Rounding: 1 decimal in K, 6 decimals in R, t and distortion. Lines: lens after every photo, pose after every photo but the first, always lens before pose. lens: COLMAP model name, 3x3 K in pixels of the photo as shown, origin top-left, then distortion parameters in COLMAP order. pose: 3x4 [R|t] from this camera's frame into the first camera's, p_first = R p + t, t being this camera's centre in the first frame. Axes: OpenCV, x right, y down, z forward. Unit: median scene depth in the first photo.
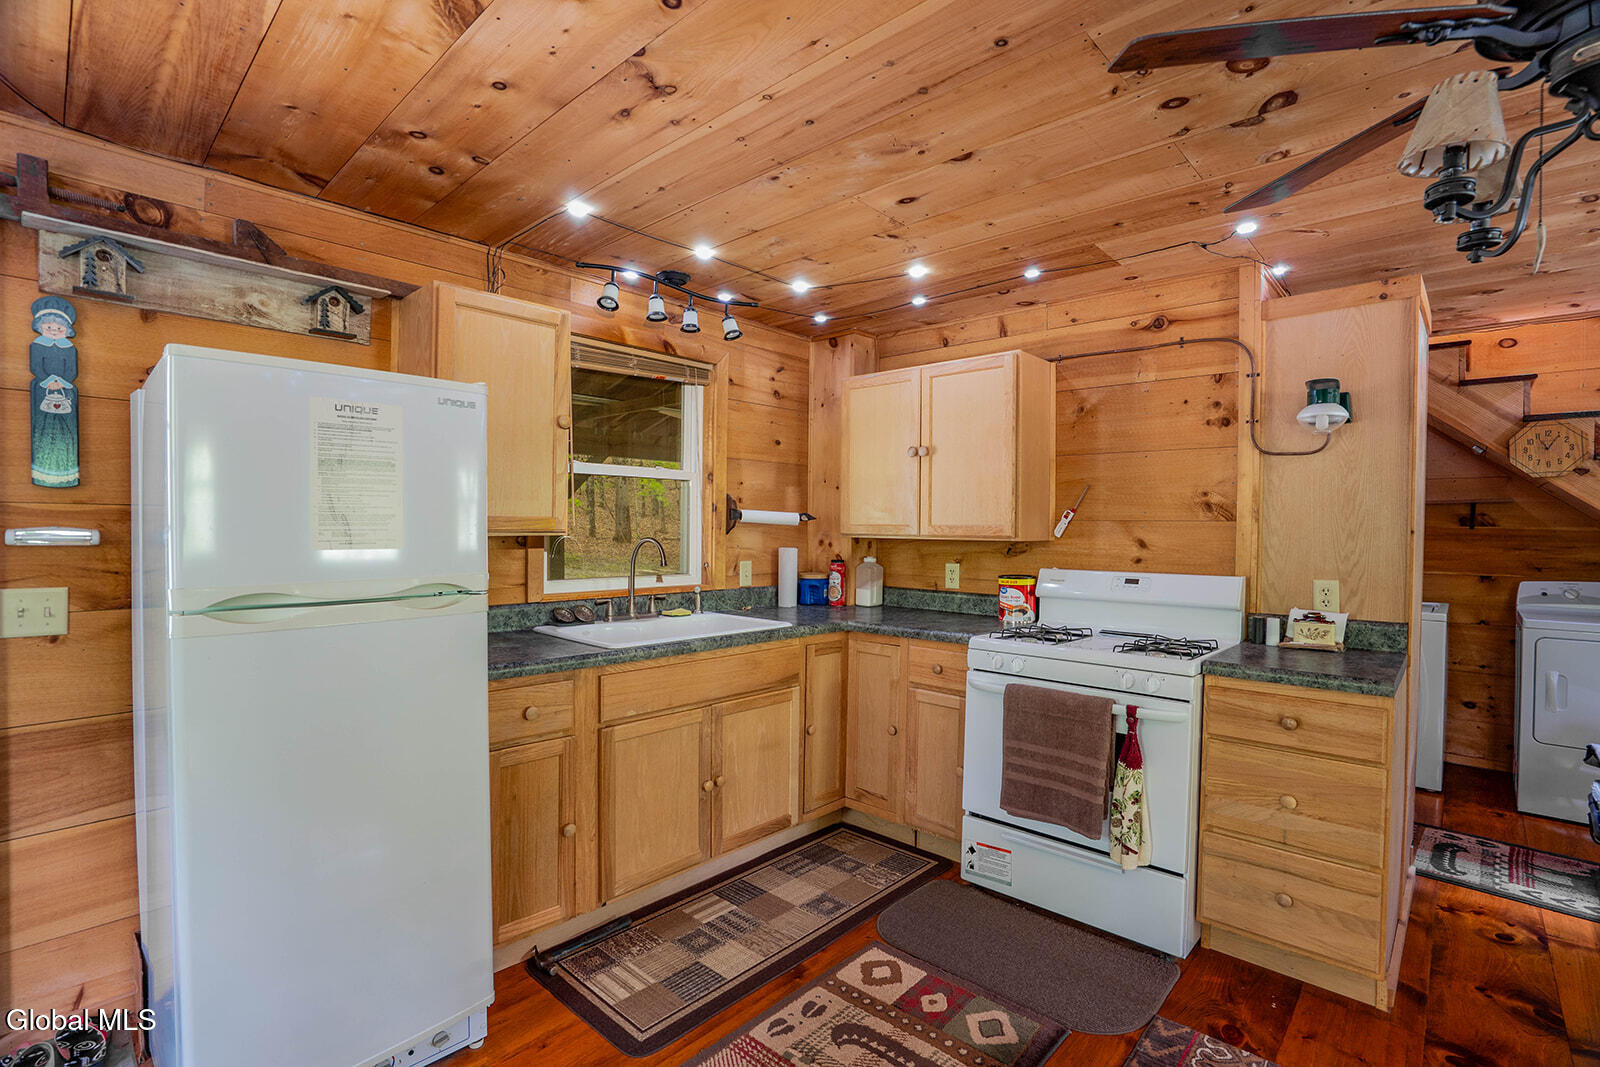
lens RADIAL K [[735.8, 0, 794.7], [0, 735.8, 537.6], [0, 0, 1]] dist [-0.031437, 0.004373]
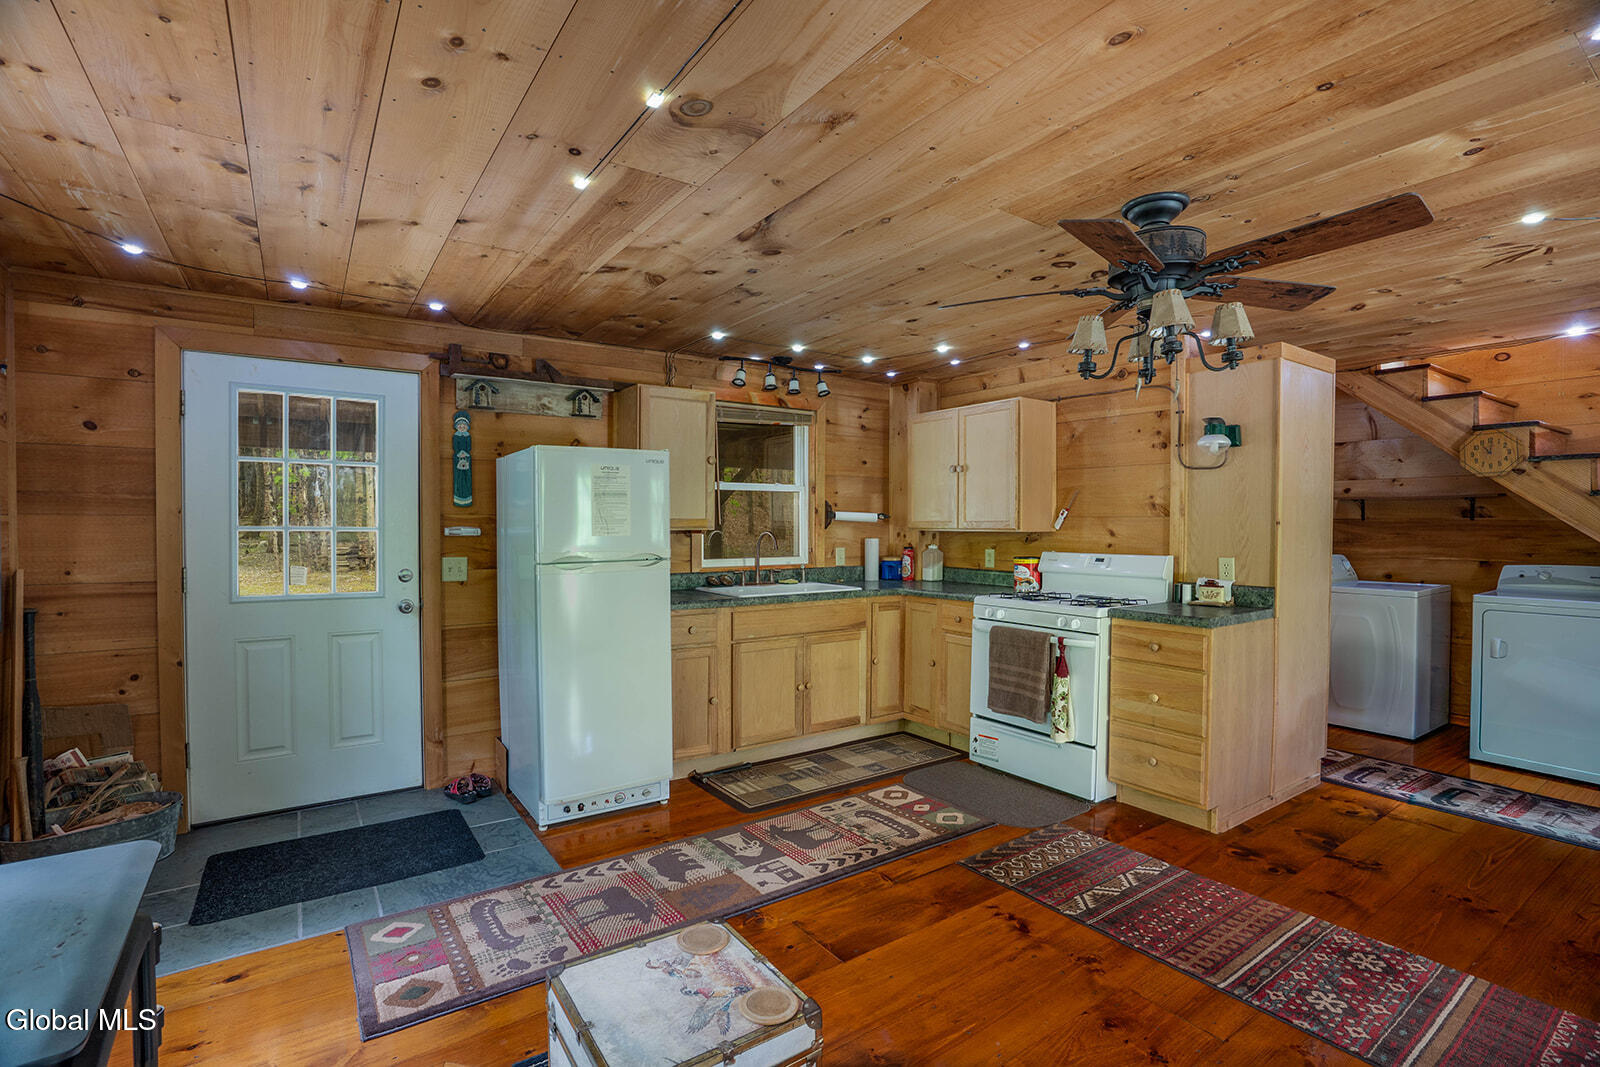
lens RADIAL K [[735.8, 0, 799.7], [0, 735.8, 535.4], [0, 0, 1]] dist [-0.031437, 0.004373]
pose [[0.977892, -0.005317, -0.209043, 0.216588], [0.005569, 0.999984, 0.000615, 0.009533], [0.209036, -0.001765, 0.977906, -0.558368]]
